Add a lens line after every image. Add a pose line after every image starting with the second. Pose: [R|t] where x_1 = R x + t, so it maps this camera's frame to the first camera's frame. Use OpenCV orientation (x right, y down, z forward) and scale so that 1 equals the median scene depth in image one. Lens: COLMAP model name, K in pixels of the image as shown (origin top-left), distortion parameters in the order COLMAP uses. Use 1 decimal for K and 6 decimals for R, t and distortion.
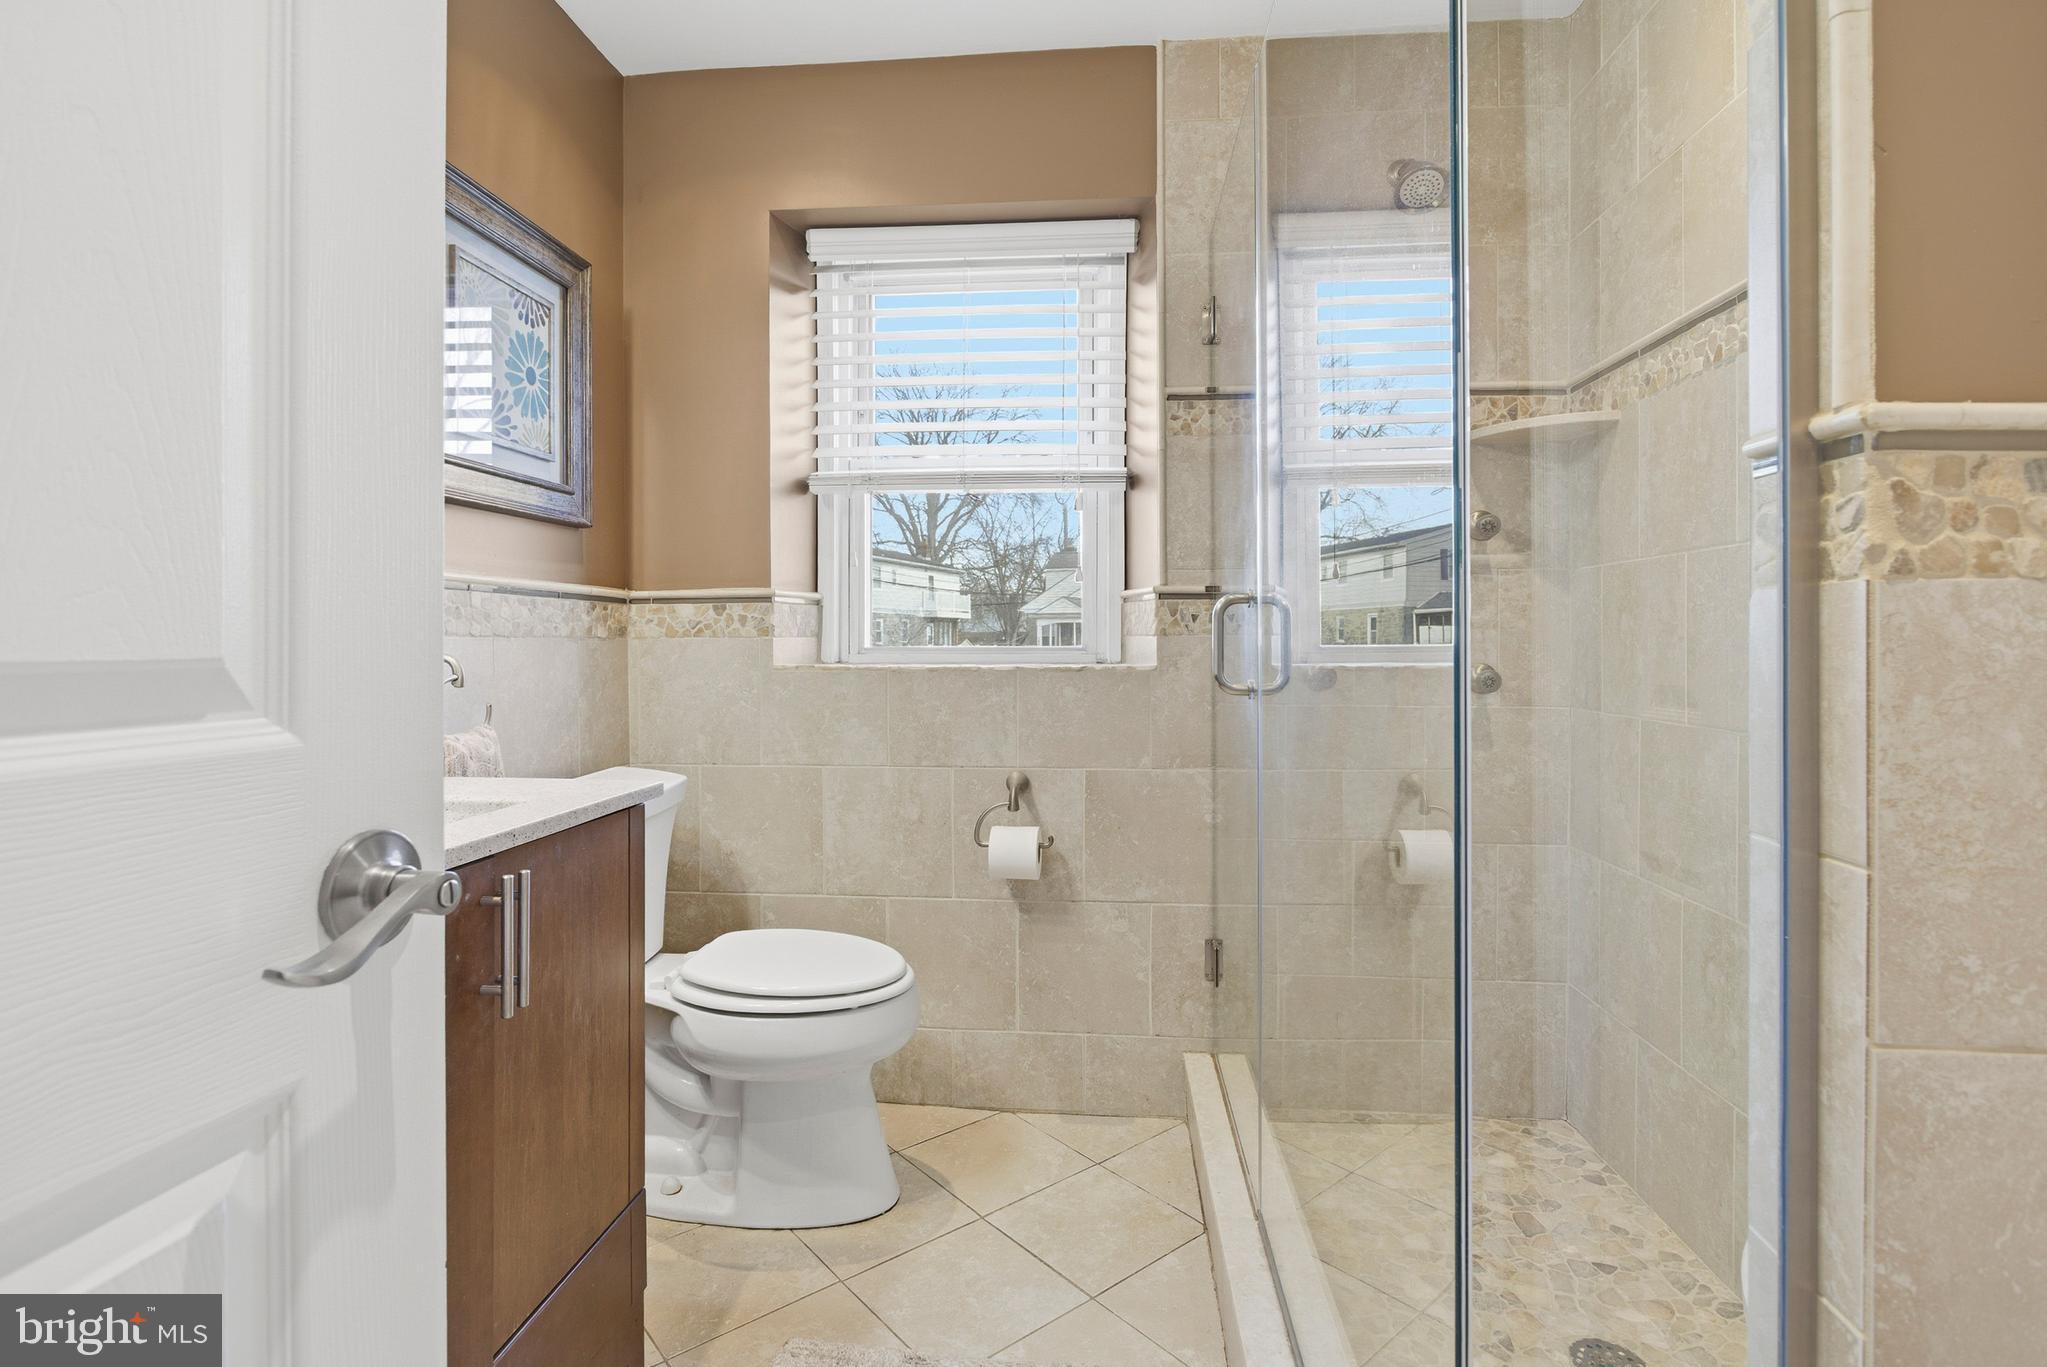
lens RADIAL K [[1002.2, 0, 1021.9], [0, 1002.2, 656.1], [0, 0, 1]] dist [-0.026650, 0.016323]
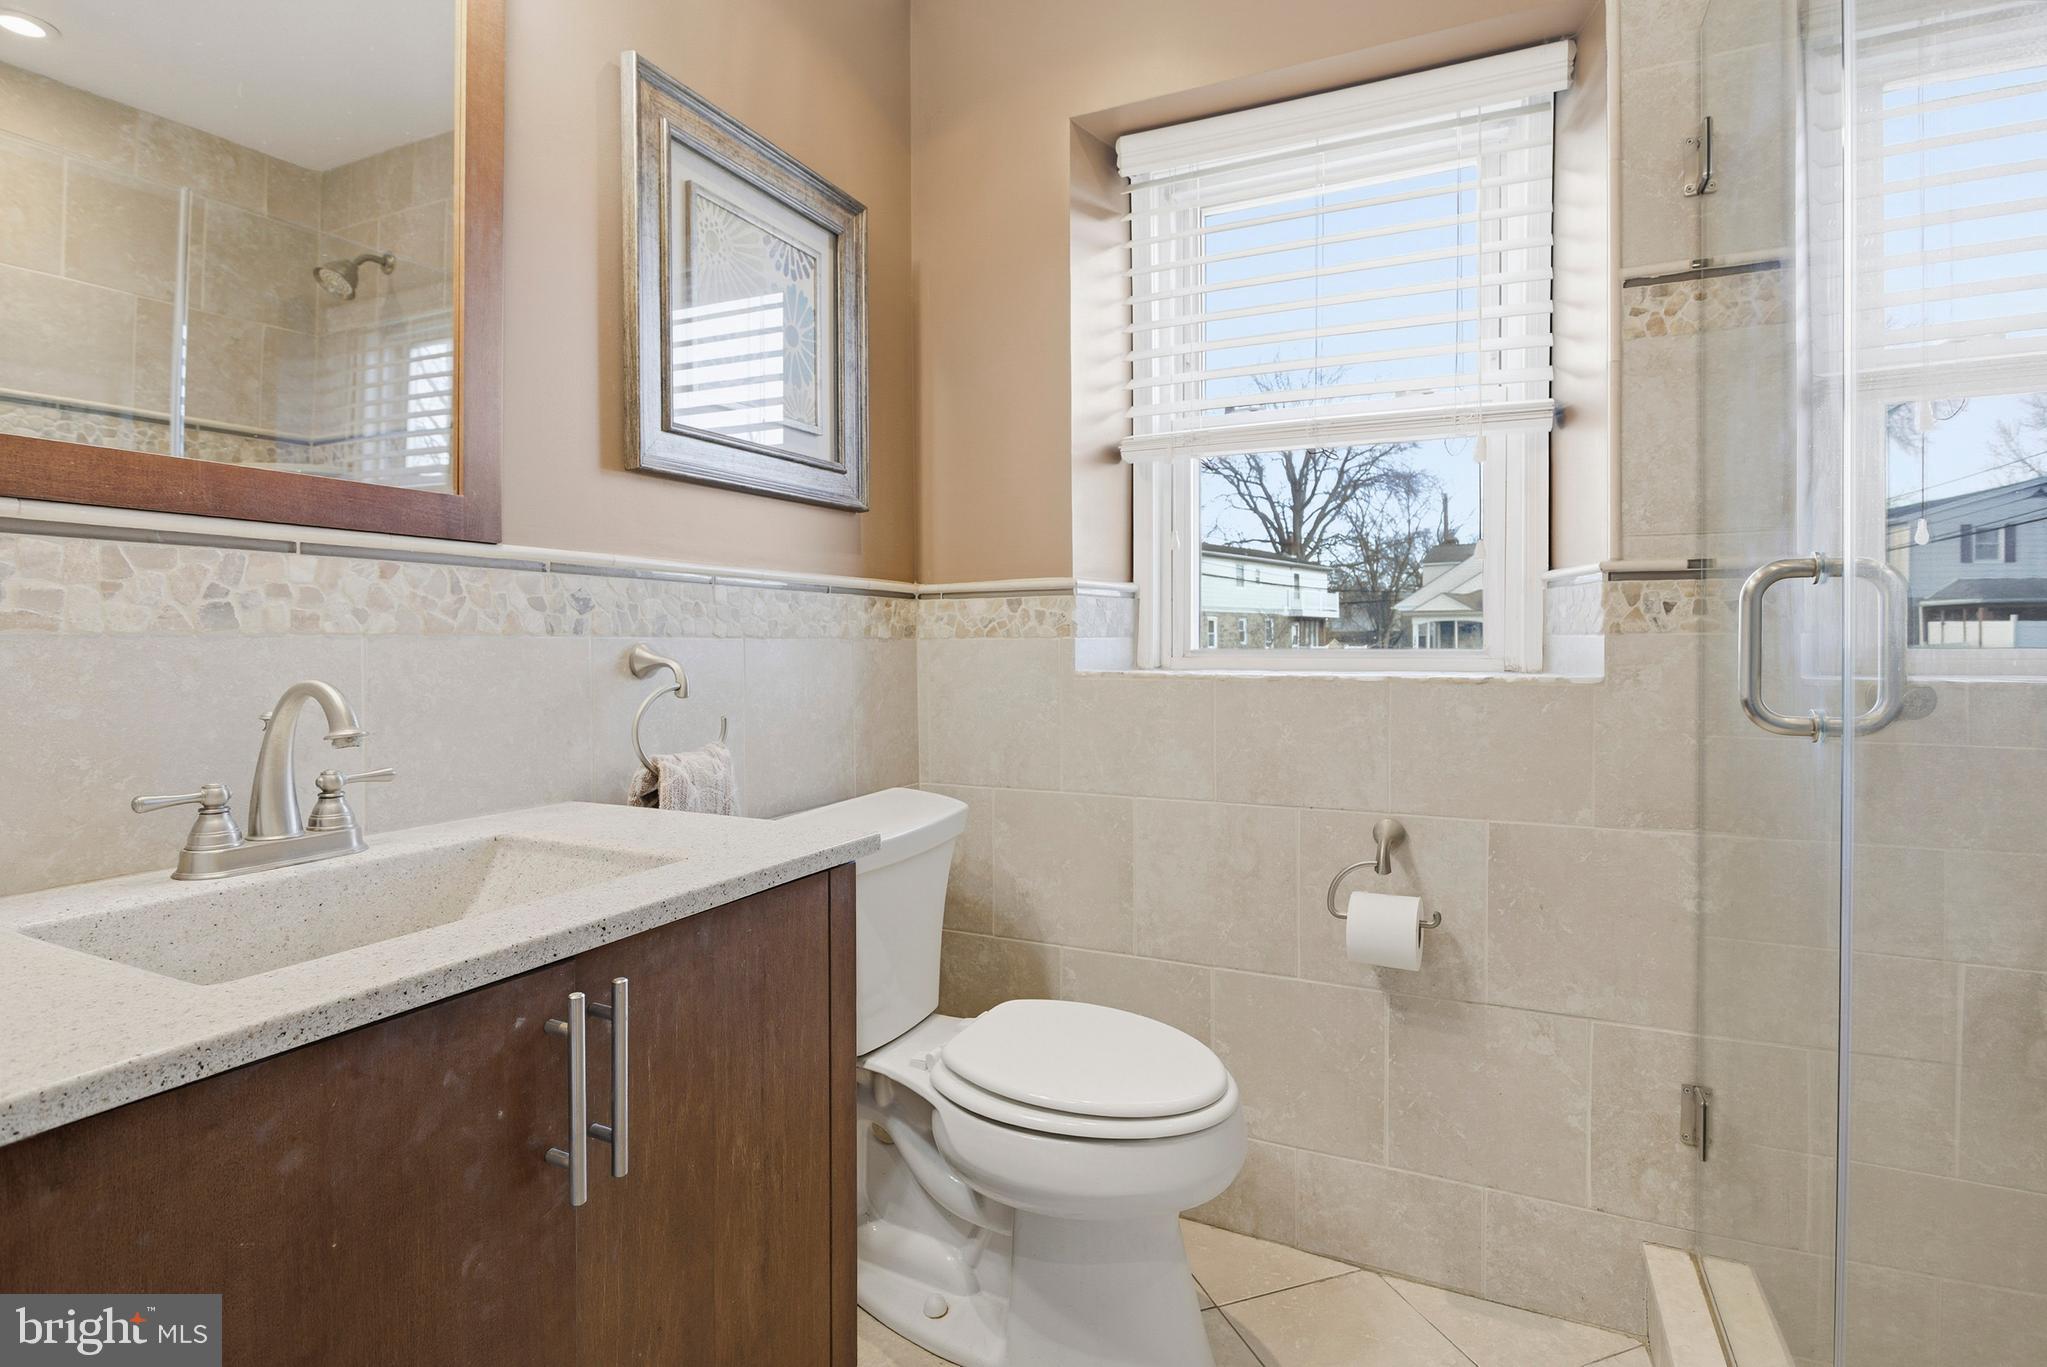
lens RADIAL K [[1002.2, 0, 1021.9], [0, 1002.2, 656.1], [0, 0, 1]] dist [-0.026650, 0.016323]
pose [[0.936656, 0.004056, -0.350226, -0.000730], [-0.004046, 0.999992, 0.000759, -0.003974], [0.350226, 0.000706, 0.936665, 0.217894]]
